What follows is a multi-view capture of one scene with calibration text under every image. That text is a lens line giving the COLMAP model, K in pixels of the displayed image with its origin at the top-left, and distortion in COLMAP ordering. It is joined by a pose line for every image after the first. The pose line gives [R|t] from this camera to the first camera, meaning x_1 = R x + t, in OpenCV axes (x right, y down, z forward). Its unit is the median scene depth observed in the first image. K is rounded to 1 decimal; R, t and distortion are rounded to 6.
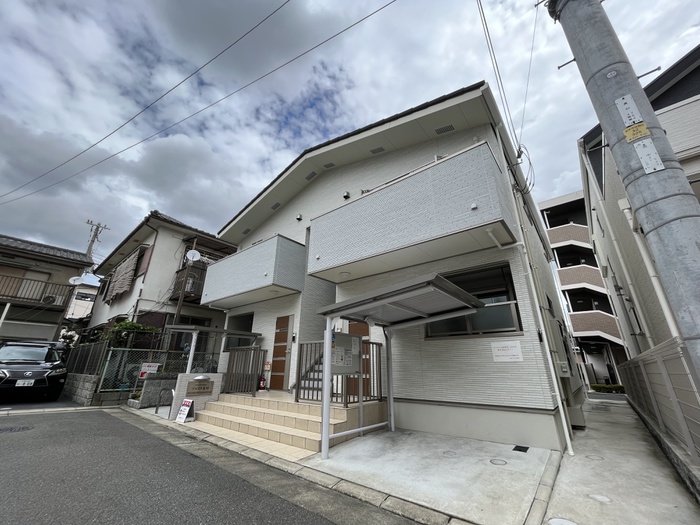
lens RADIAL K [[281.9, 0, 349.5], [0, 281.9, 262.8], [0, 0, 1]] dist [-0.002524, -0.000355]
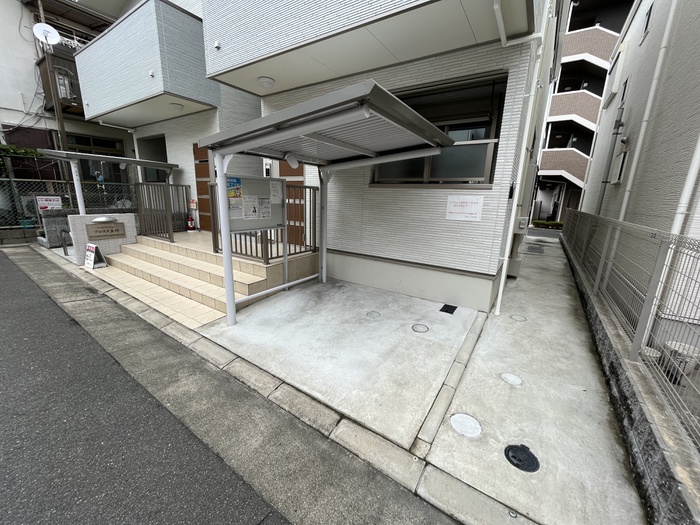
lens RADIAL K [[281.9, 0, 349.5], [0, 281.9, 262.8], [0, 0, 1]] dist [-0.002524, -0.000355]
pose [[0.994312, -0.001866, 0.106490, 0.120001], [-0.058243, 0.827577, 0.558323, 0.015930], [-0.089170, -0.561350, 0.822761, 0.227922]]
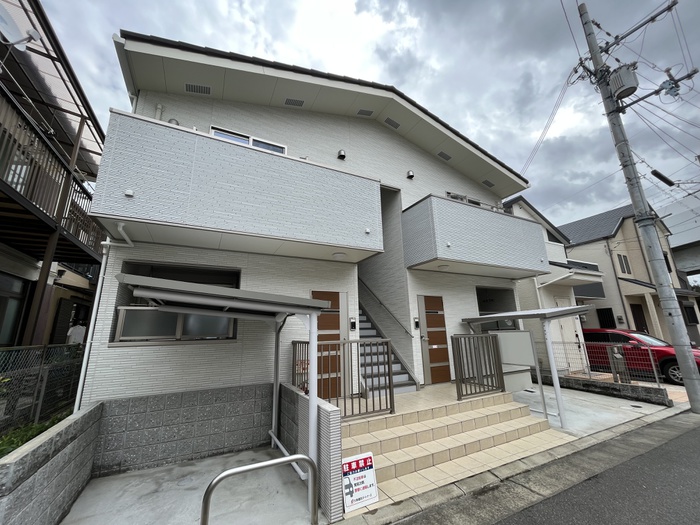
lens RADIAL K [[281.9, 0, 349.5], [0, 281.9, 262.8], [0, 0, 1]] dist [-0.002524, -0.000355]
pose [[0.390906, 0.199210, 0.898614, -1.194179], [-0.298936, 0.950850, -0.080750, 0.236012], [-0.870534, -0.237063, 0.431244, 0.976114]]
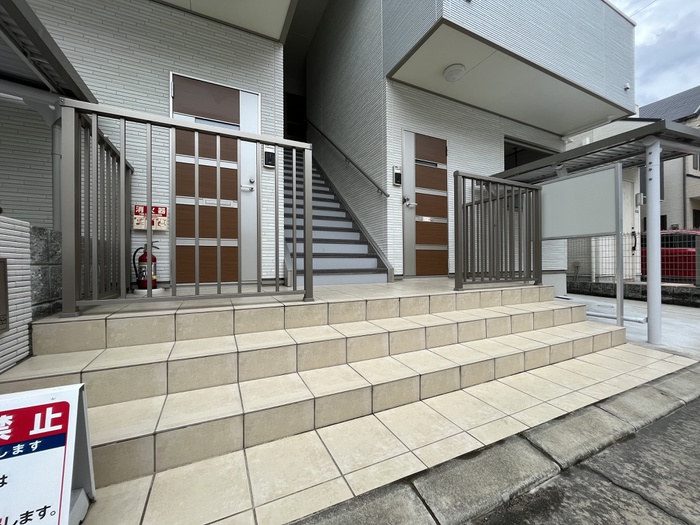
lens RADIAL K [[280.3, 0, 350.0], [0, 280.3, 262.5], [0, 0, 1]] dist [-0.001322, -0.000197]
pose [[0.418172, -0.011599, 0.908294, -0.674603], [-0.312355, 0.937107, 0.155772, 0.412860], [-0.852975, -0.348849, 0.388249, 0.943458]]
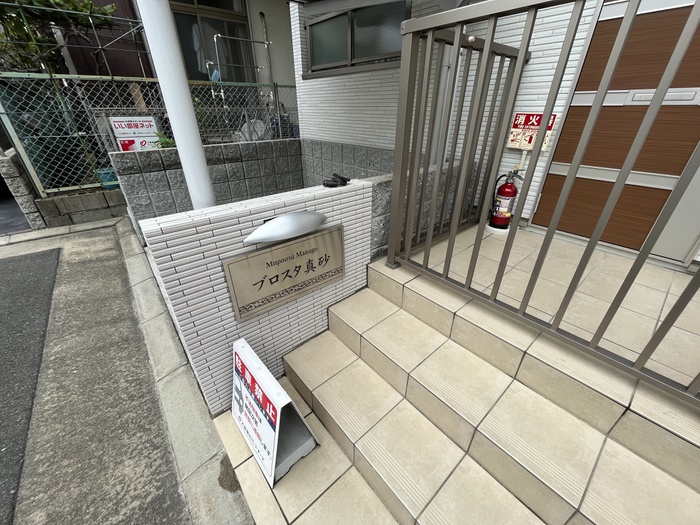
lens RADIAL K [[281.9, 0, 349.5], [0, 281.9, 262.8], [0, 0, 1]] dist [-0.002524, -0.000355]
pose [[0.984016, 0.076473, -0.160825, -0.546940], [0.072609, 0.652330, 0.754449, 0.353219], [0.162606, -0.754067, 0.636350, 1.051898]]
